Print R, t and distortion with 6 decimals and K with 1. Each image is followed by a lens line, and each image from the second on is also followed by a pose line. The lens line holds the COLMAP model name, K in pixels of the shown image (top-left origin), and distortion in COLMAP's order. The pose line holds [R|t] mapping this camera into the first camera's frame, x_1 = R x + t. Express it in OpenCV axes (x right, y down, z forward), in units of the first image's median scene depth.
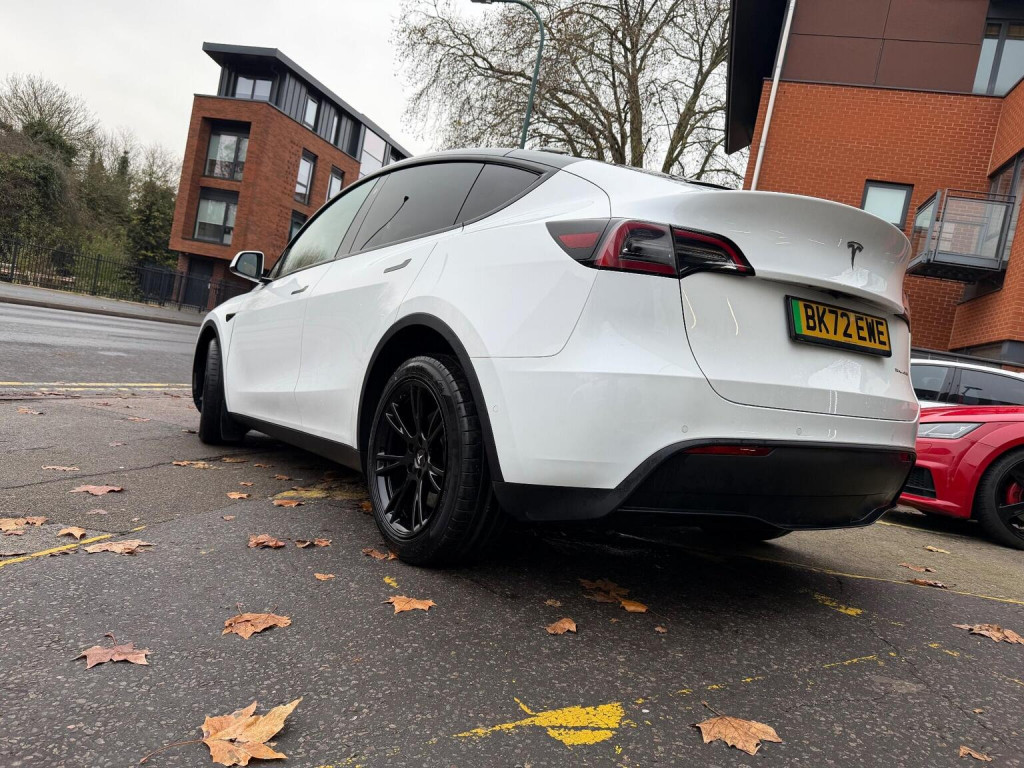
lens RADIAL K [[719.1, 0, 507.7], [0, 719.1, 386.7], [0, 0, 1]] dist [0.024394, -0.027241]
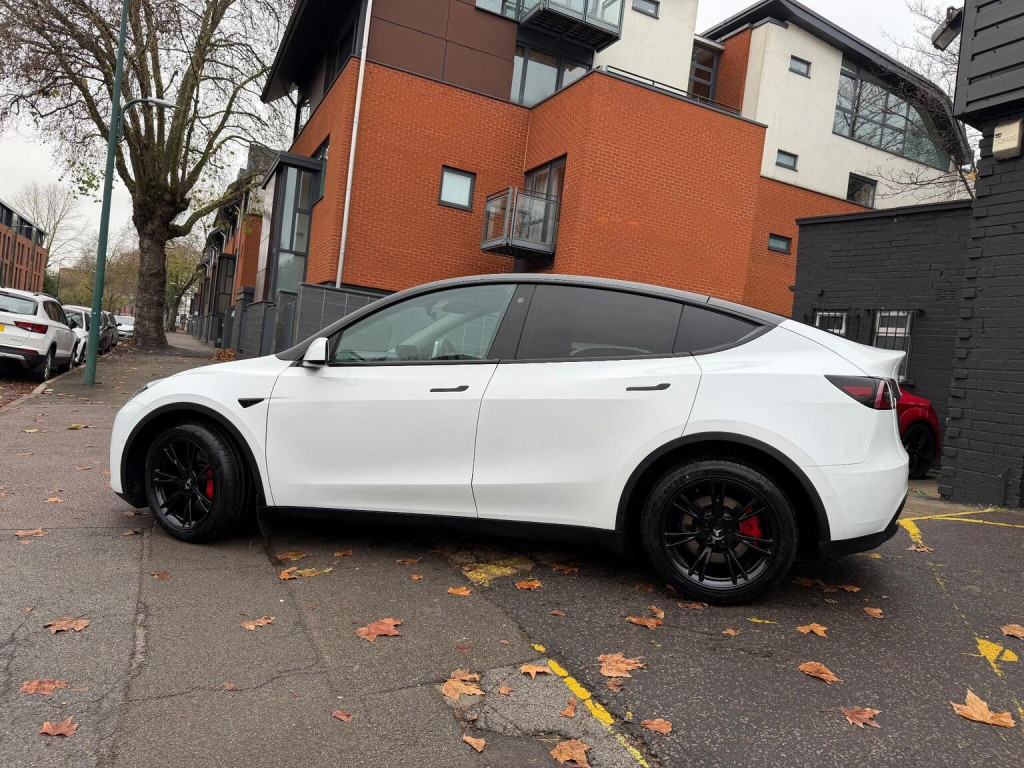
lens RADIAL K [[714.7, 0, 511.4], [0, 714.7, 386.7], [0, 0, 1]] dist [0.059073, -0.071067]
pose [[0.753562, -0.115329, 0.647181, -0.205459], [0.052819, 0.991930, 0.115263, -0.057734], [-0.655251, -0.052675, 0.753572, 0.032478]]
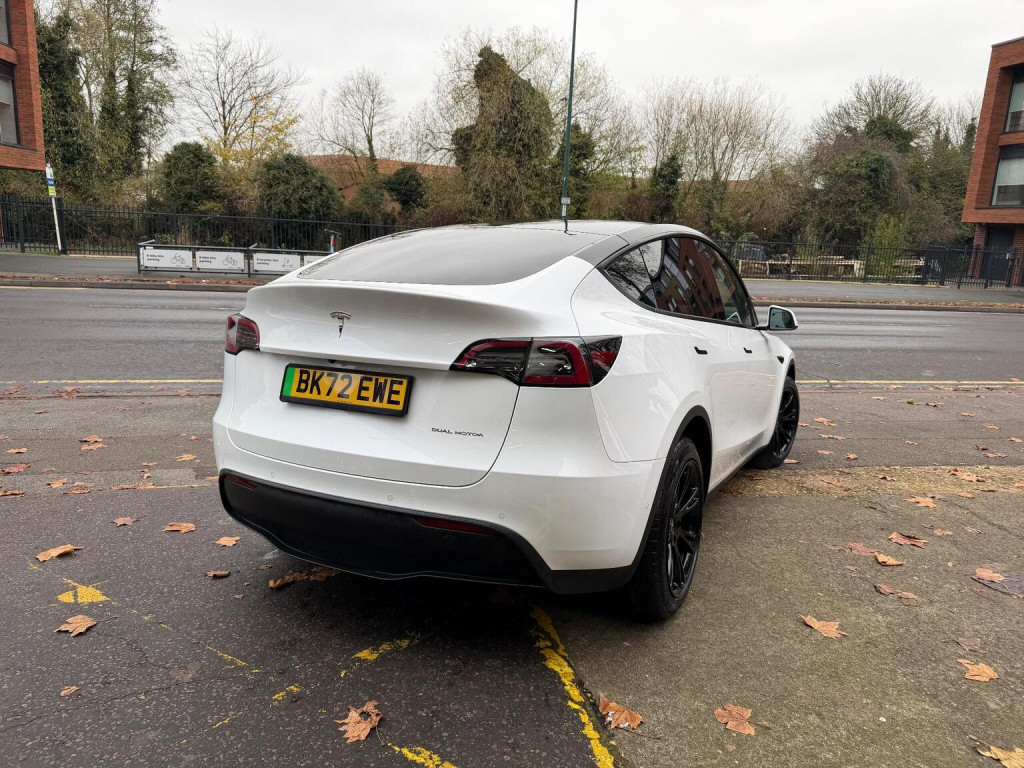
lens RADIAL K [[728.8, 0, 510.2], [0, 728.8, 367.6], [0, 0, 1]] dist [0.004240, -0.003988]
pose [[0.455724, 0.008972, -0.890076, 0.220105], [-0.003511, 0.999960, 0.008282, -0.017428], [0.890114, -0.000650, 0.455737, 0.101579]]
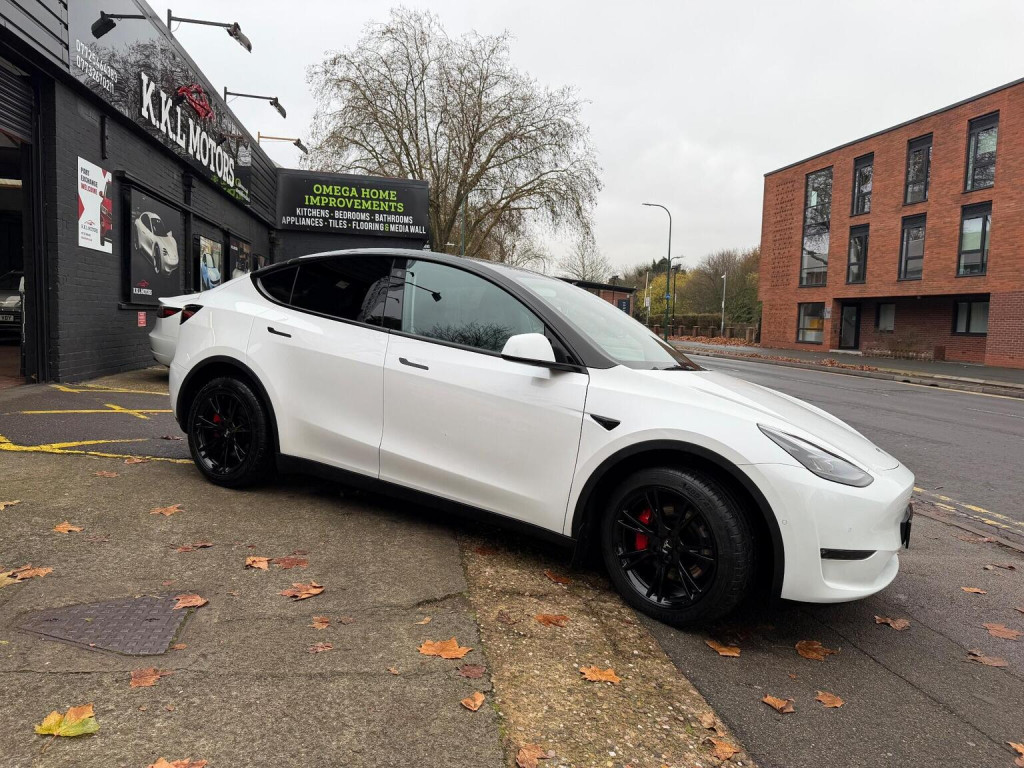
lens RADIAL K [[713.5, 0, 512.3], [0, 713.5, 387.6], [0, 0, 1]] dist [0.073591, -0.105057]
pose [[-0.880288, -0.168050, -0.443680, 0.106868], [-0.214514, 0.975098, 0.056277, -0.034903], [0.423175, 0.144716, -0.894416, 0.530923]]
